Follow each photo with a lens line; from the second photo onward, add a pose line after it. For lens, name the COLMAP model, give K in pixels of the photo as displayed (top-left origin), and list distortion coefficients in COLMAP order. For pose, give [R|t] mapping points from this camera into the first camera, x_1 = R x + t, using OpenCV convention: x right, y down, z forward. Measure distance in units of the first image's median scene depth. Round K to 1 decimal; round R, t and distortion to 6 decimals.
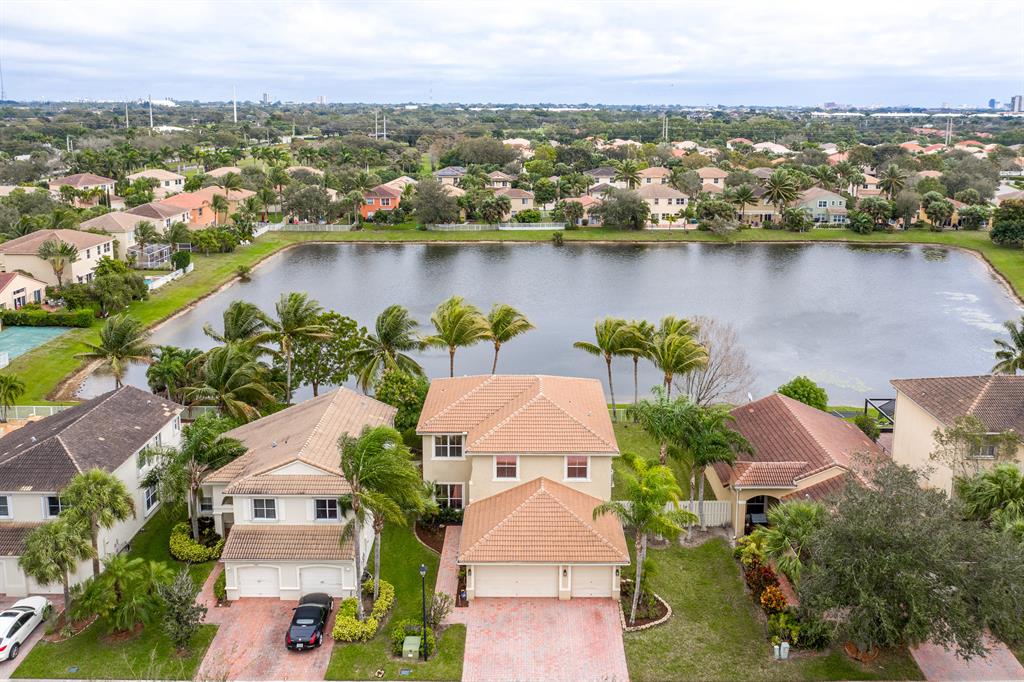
lens RADIAL K [[834.7, 0, 532.0], [0, 834.7, 241.7], [0, 0, 1]] dist [-0.010229, -0.004917]
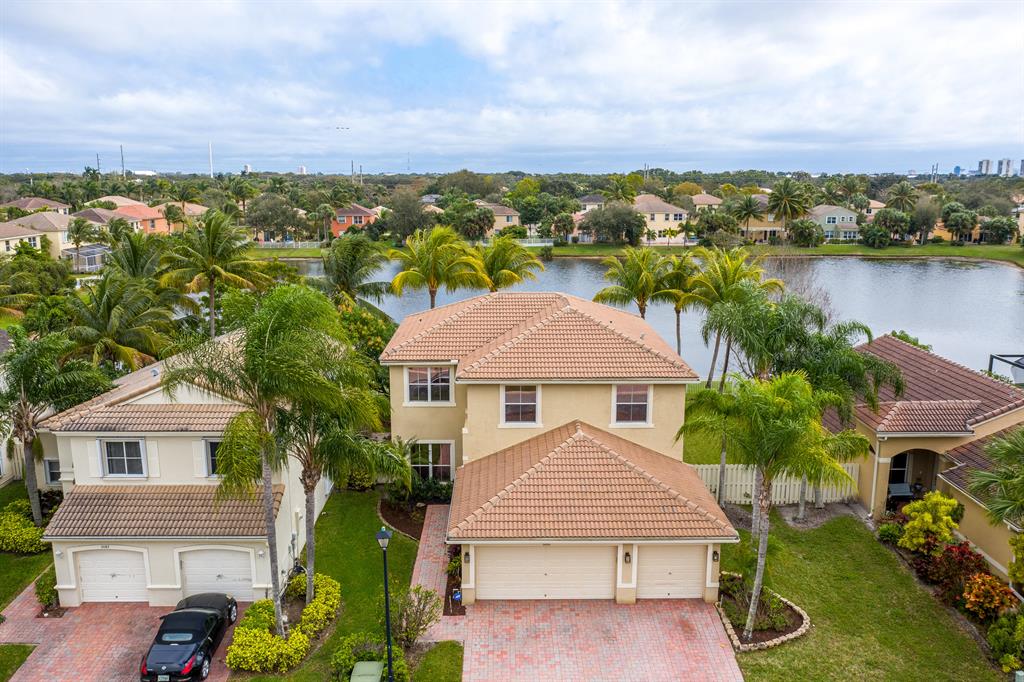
lens RADIAL K [[807.8, 0, 512.0], [0, 807.8, 341.0], [0, 0, 1]] dist [-0.011898, -0.002362]
pose [[0.999973, -0.005954, 0.004388, -0.040987], [0.005782, 0.999250, 0.038300, 0.203824], [-0.004613, -0.038273, 0.999257, 0.398266]]
